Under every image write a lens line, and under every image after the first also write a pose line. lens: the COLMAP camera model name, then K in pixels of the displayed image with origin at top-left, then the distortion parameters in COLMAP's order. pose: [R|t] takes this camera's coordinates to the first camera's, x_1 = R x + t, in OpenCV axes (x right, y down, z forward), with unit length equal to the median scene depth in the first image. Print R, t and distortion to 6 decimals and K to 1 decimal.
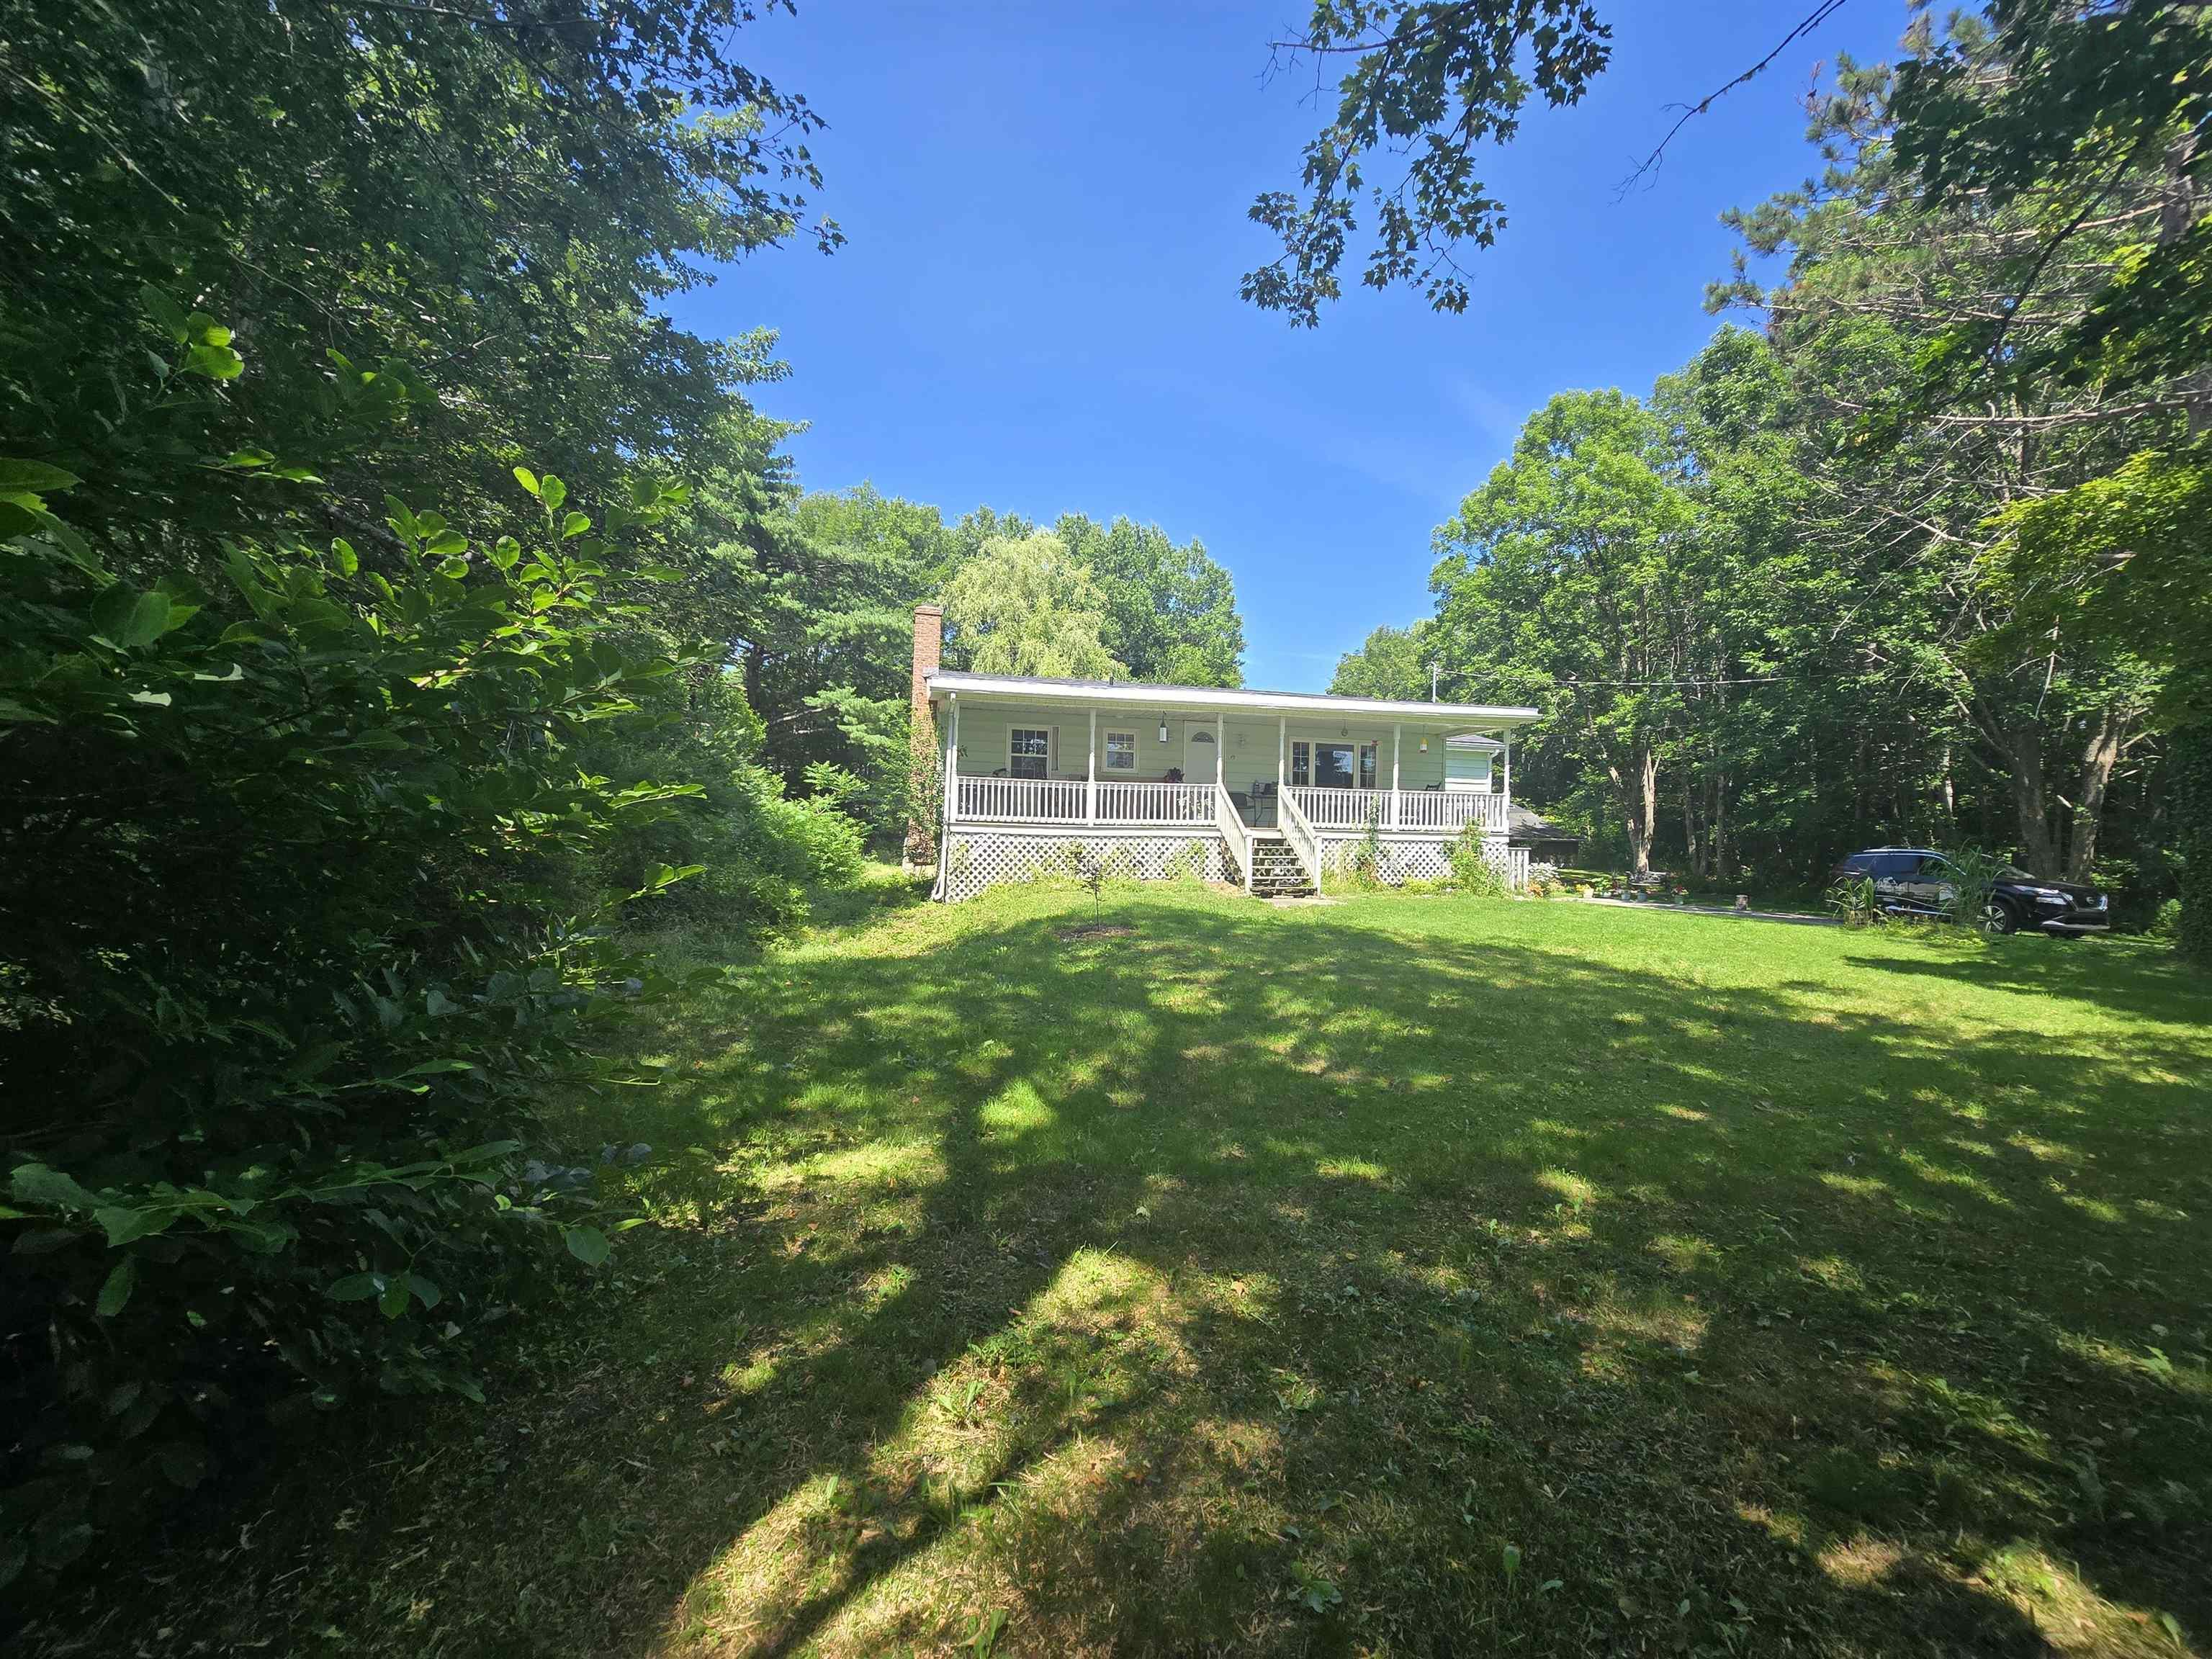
lens RADIAL K [[902.6, 0, 1106.0], [0, 902.6, 829.5], [0, 0, 1]] dist [-0.001007, 0.000384]
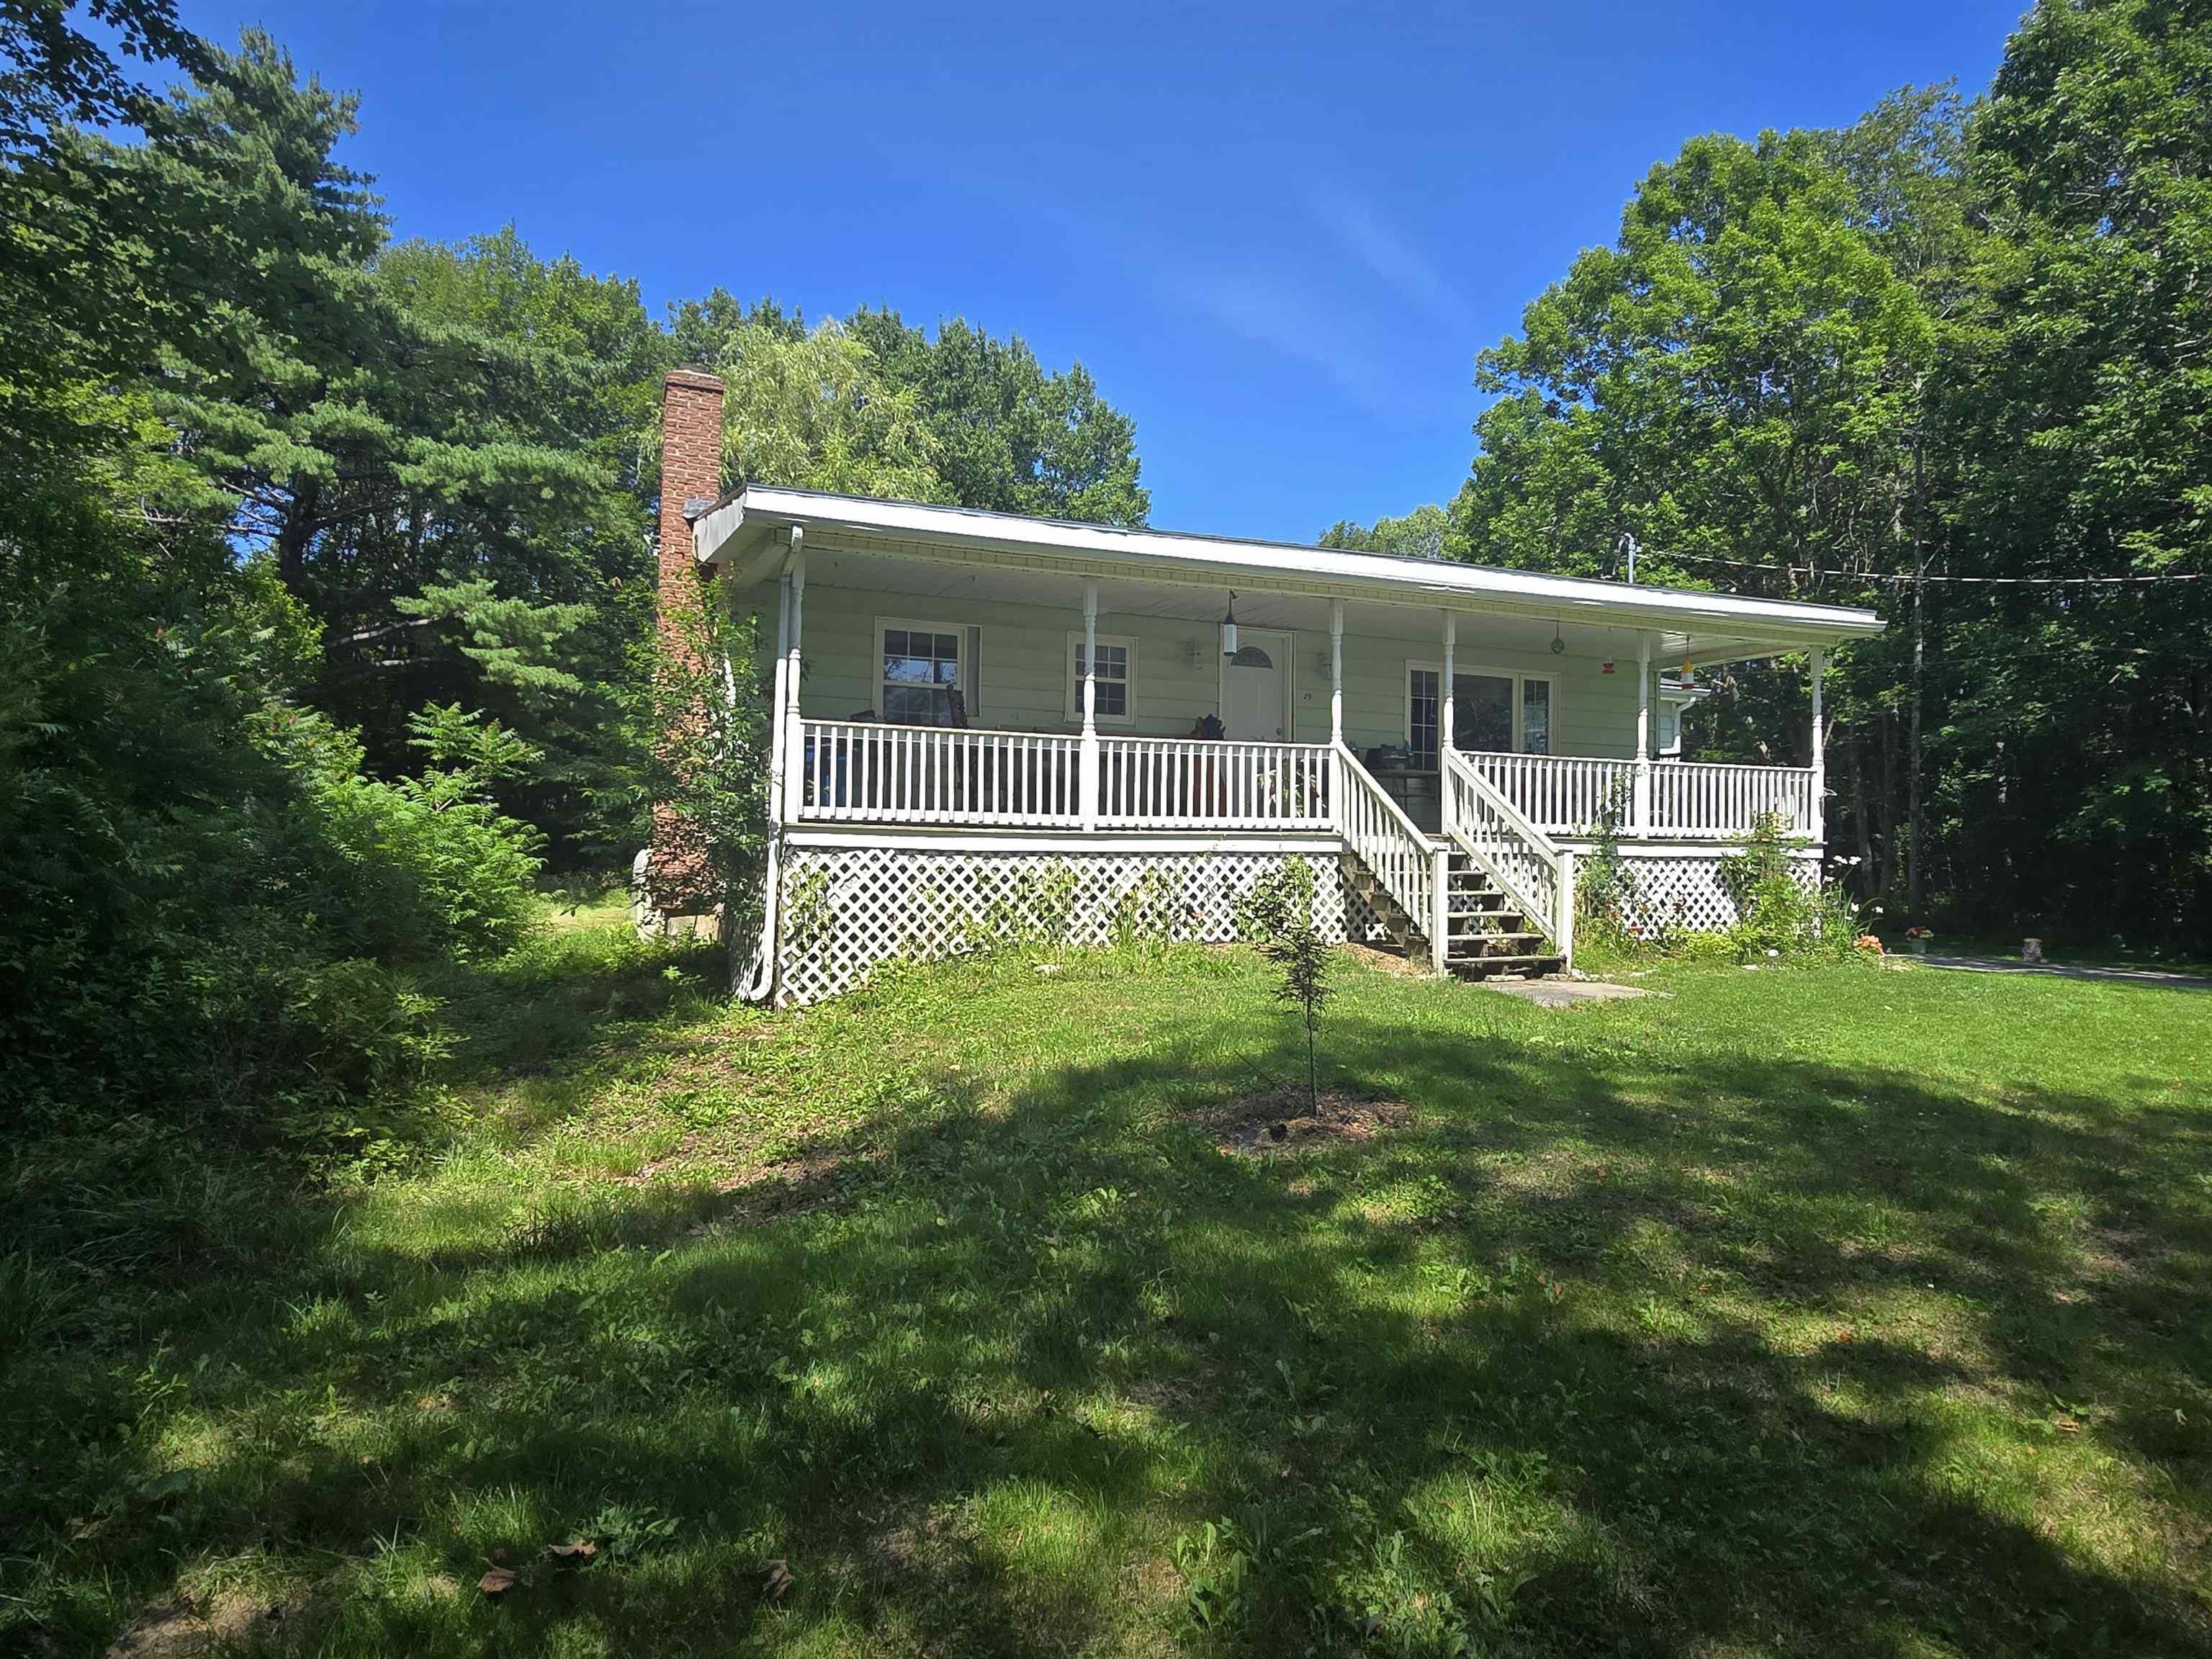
lens RADIAL K [[1338.7, 0, 1106.5], [0, 1338.7, 840.3], [0, 0, 1]] dist [0.001421, -0.000354]
pose [[0.985166, -0.004754, 0.171539, -0.087407], [0.004172, 0.999984, 0.003756, -0.001160], [-0.171554, -0.002985, 0.985170, 0.222403]]
